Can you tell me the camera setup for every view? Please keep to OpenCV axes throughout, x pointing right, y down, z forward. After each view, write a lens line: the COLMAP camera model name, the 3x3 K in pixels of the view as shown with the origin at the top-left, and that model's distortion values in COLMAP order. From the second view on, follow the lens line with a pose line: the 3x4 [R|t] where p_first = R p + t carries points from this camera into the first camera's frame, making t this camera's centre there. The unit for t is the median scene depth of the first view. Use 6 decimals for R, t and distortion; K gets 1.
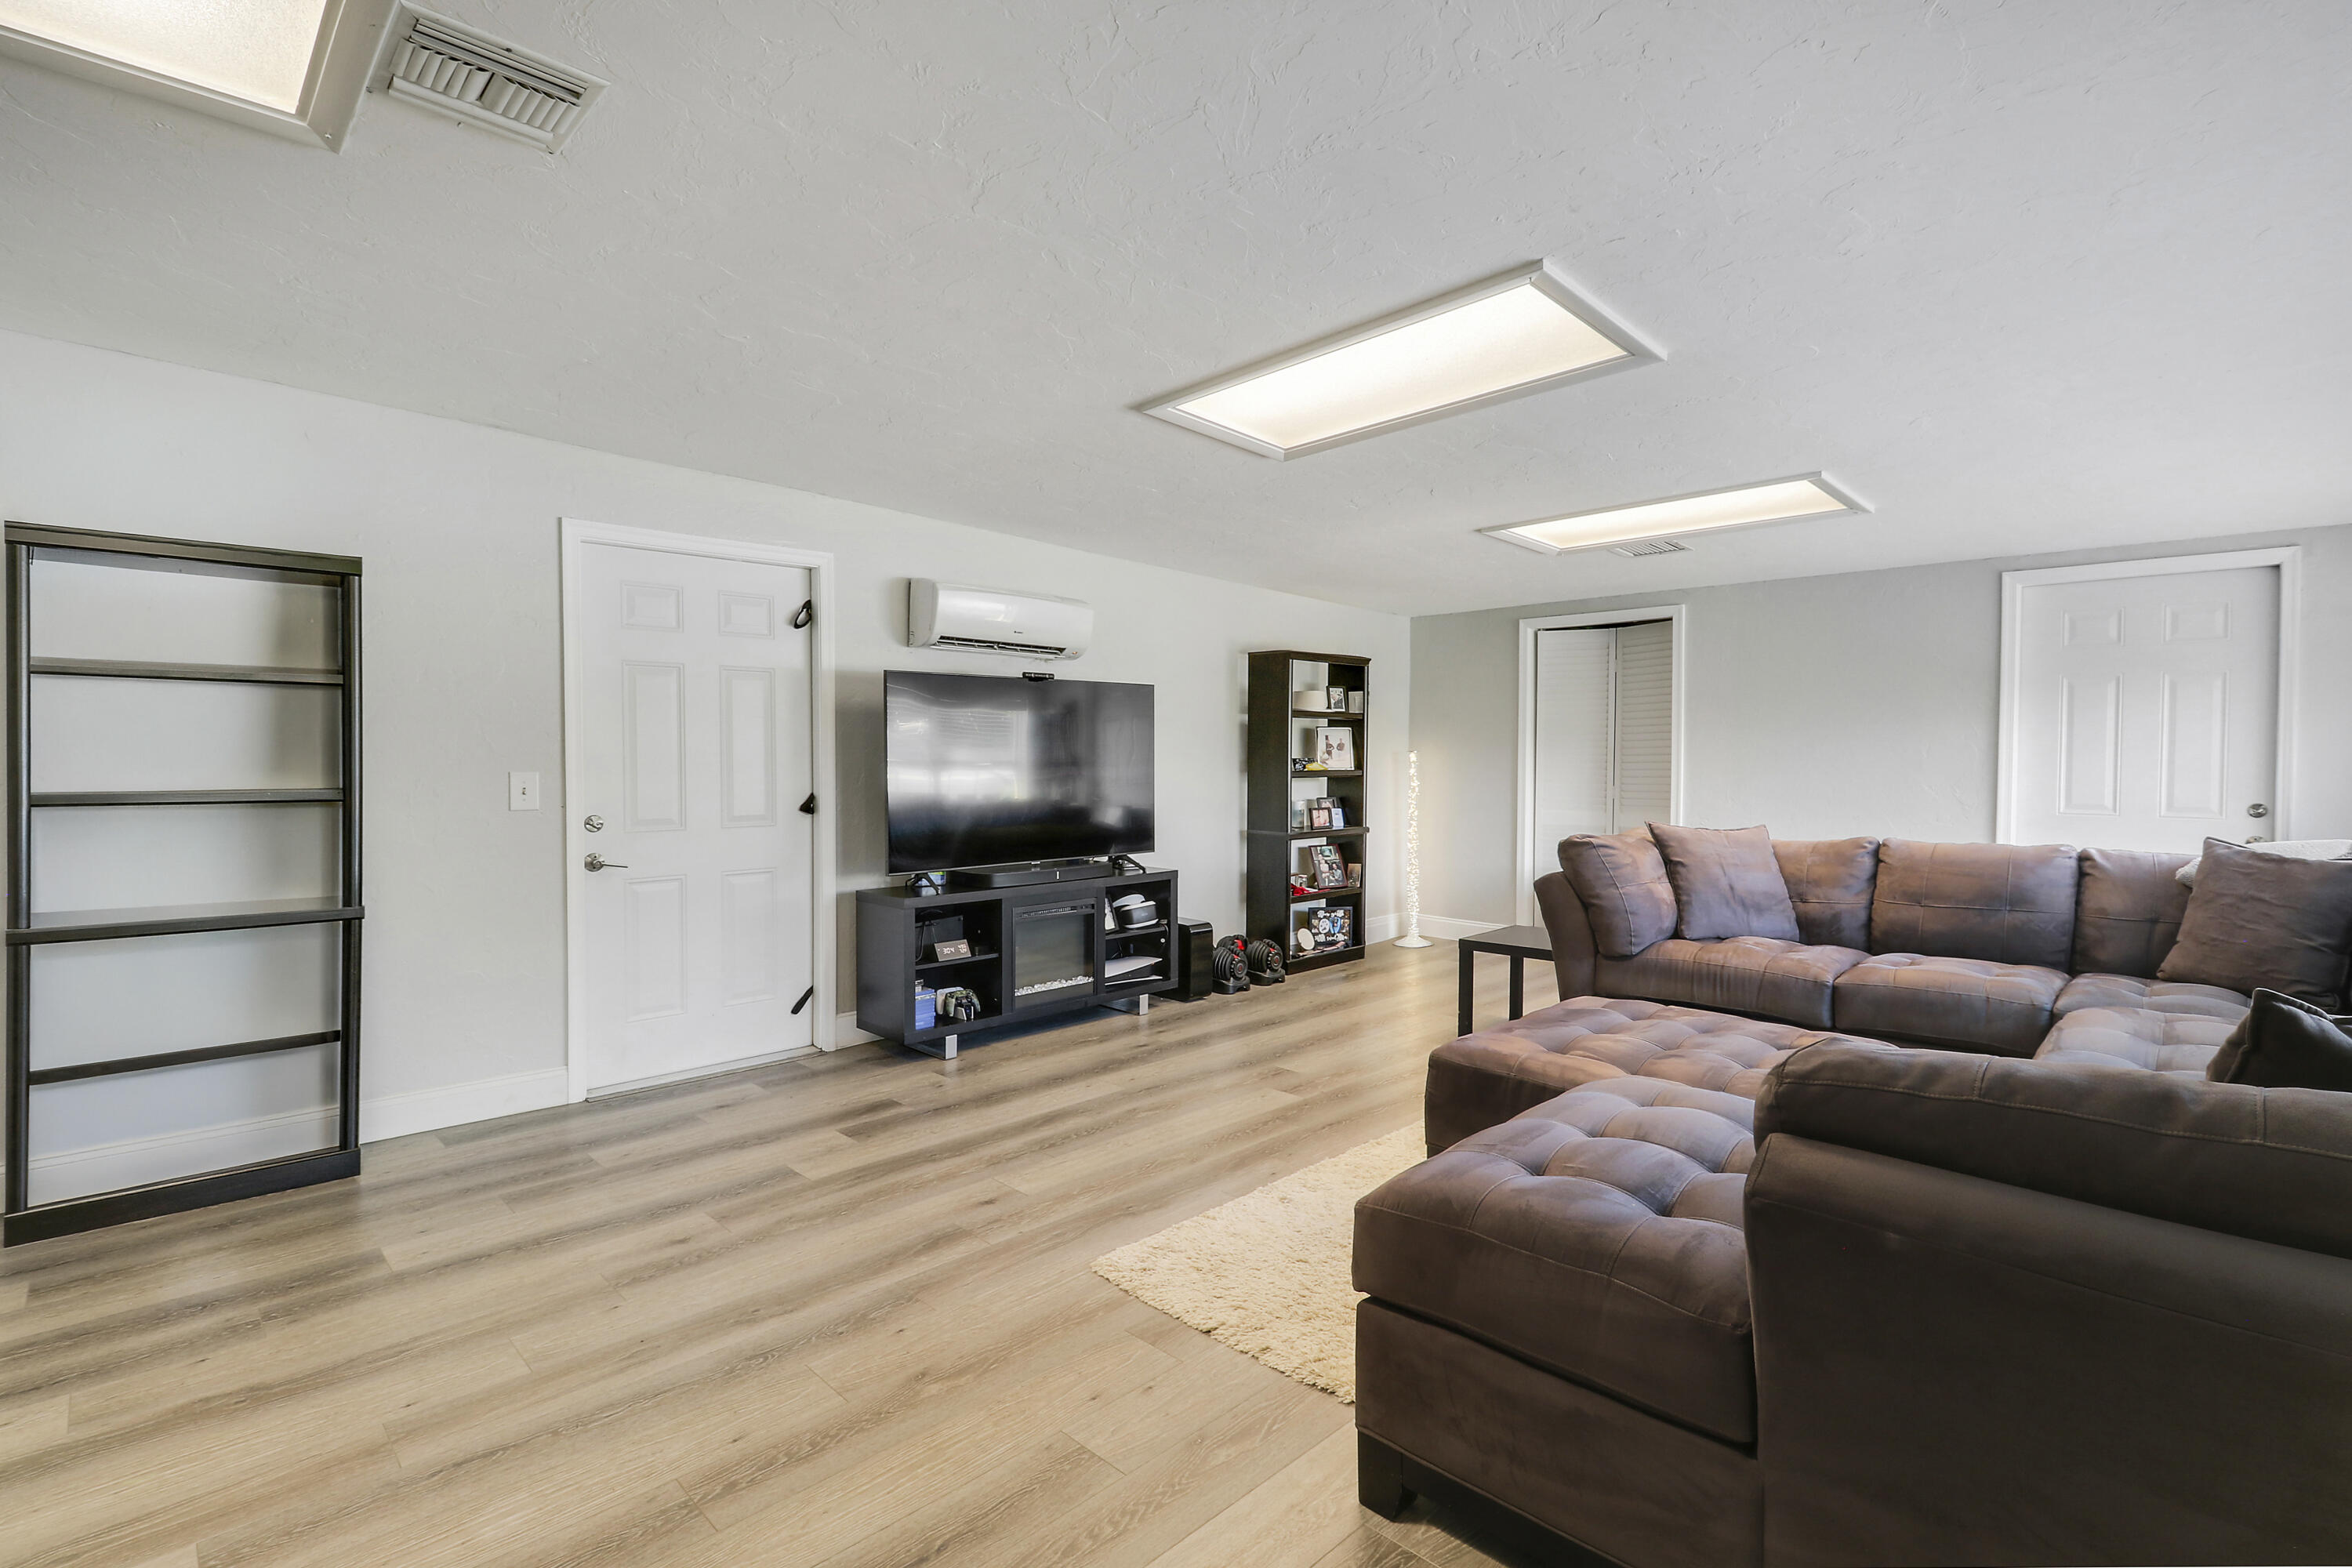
lens RADIAL K [[1103.7, 0, 1181.1], [0, 1103.7, 781.7], [0, 0, 1]] dist [-0.005086, -0.008509]
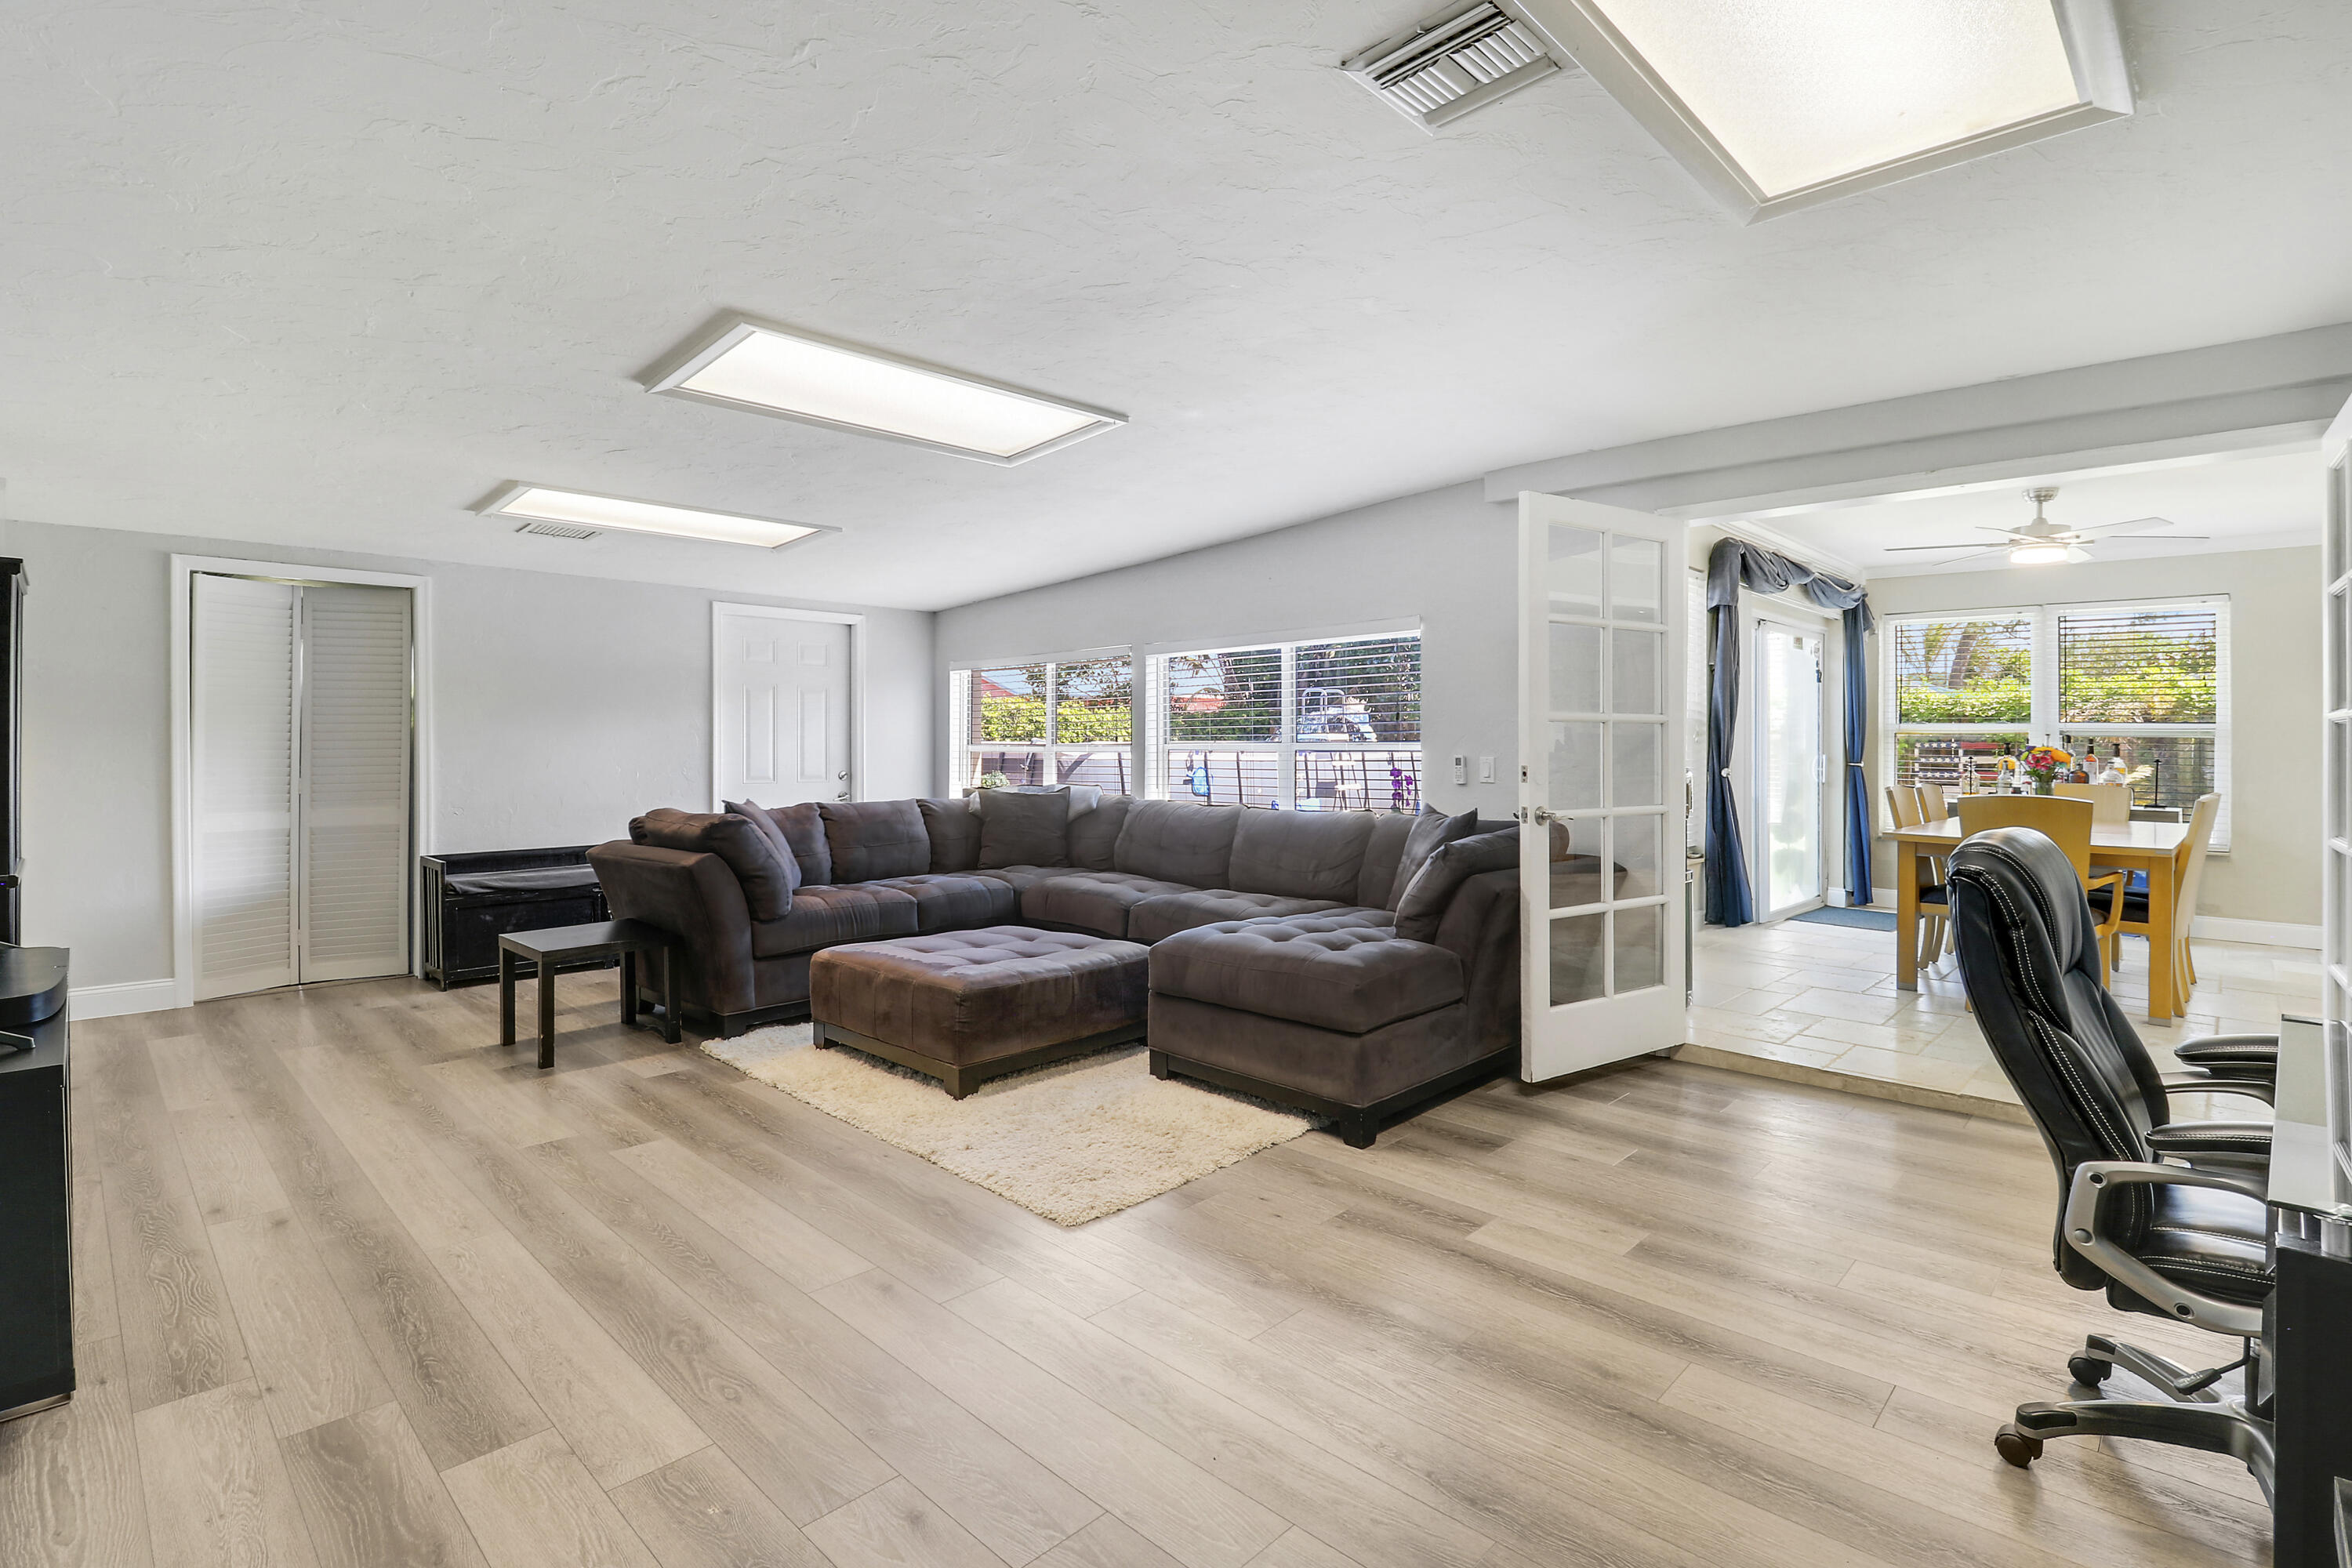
lens RADIAL K [[1122.8, 0, 1205.7], [0, 1122.8, 745.4], [0, 0, 1]] dist [0.004931, -0.010829]
pose [[-0.037424, -0.002723, 0.999296, -0.866339], [0.024340, 0.999697, 0.003636, -0.014298], [-0.999003, 0.024459, -0.037346, 0.672699]]
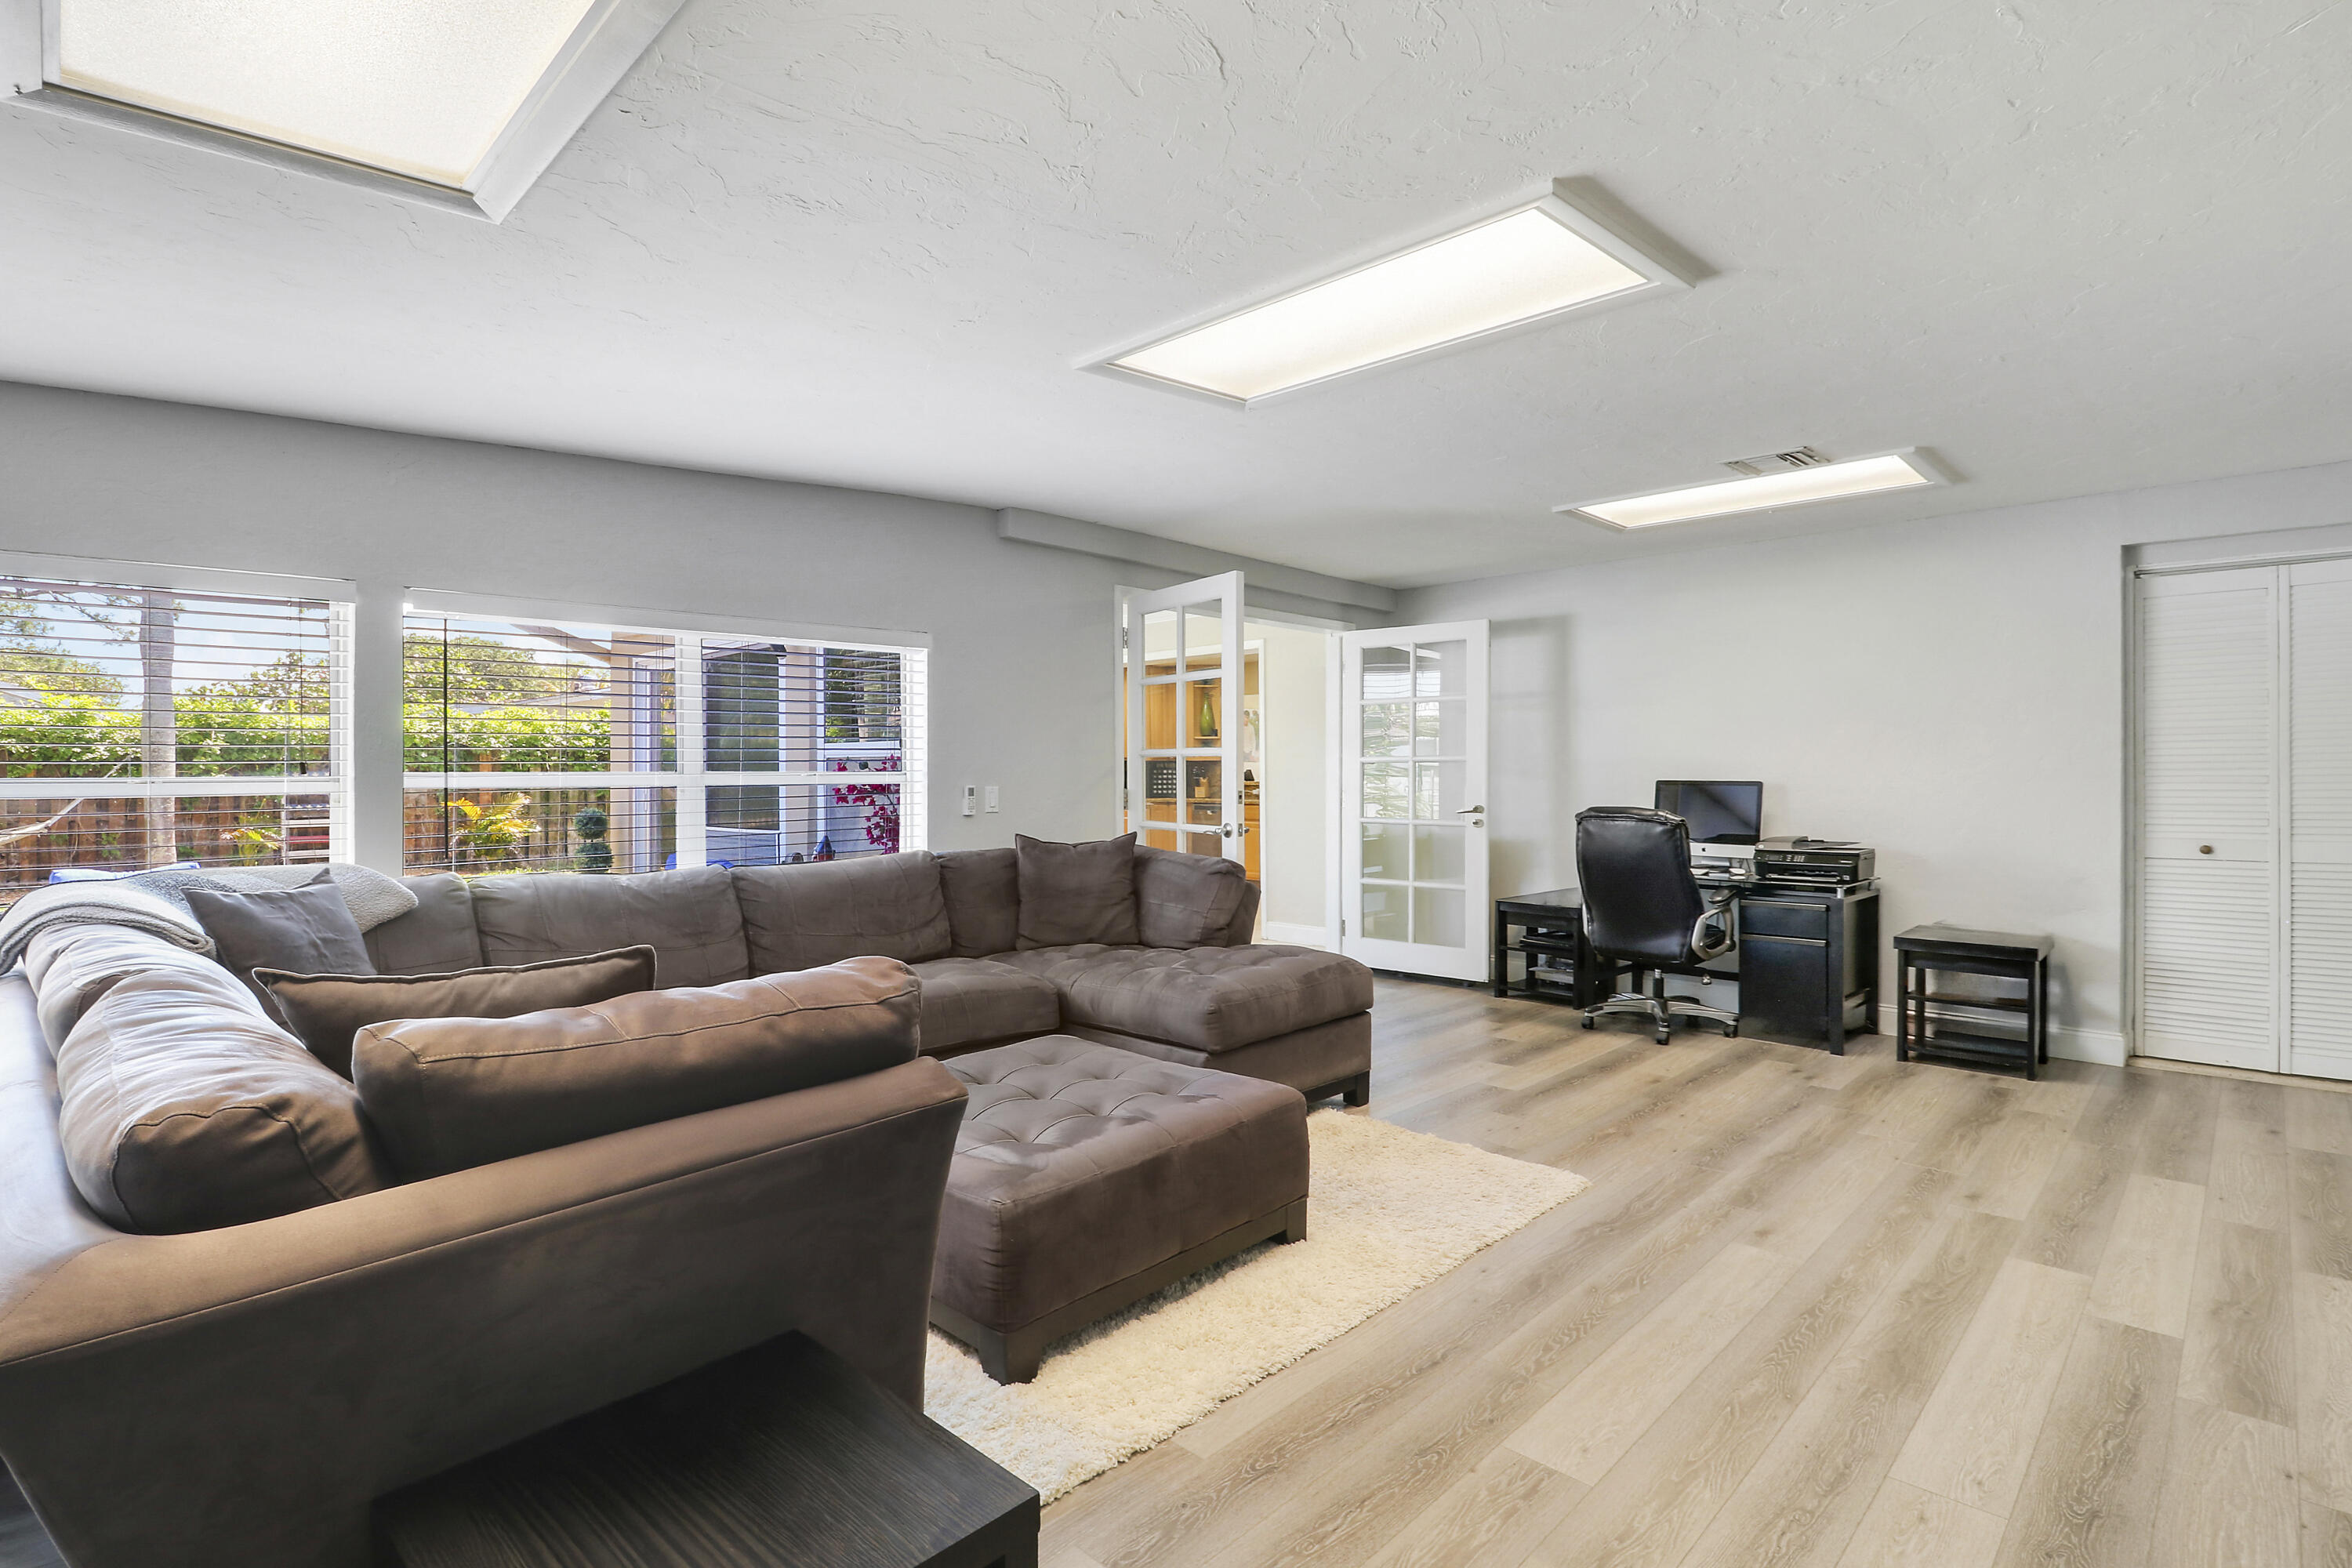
lens RADIAL K [[1122.8, 0, 1232.5], [0, 1122.8, 784.3], [0, 0, 1]] dist [0.004931, -0.010829]
pose [[-0.998414, 0.002372, -0.056253, 0.290681], [0.000565, 0.999484, 0.032122, -0.034696], [0.056300, 0.032039, -0.997900, 1.658766]]
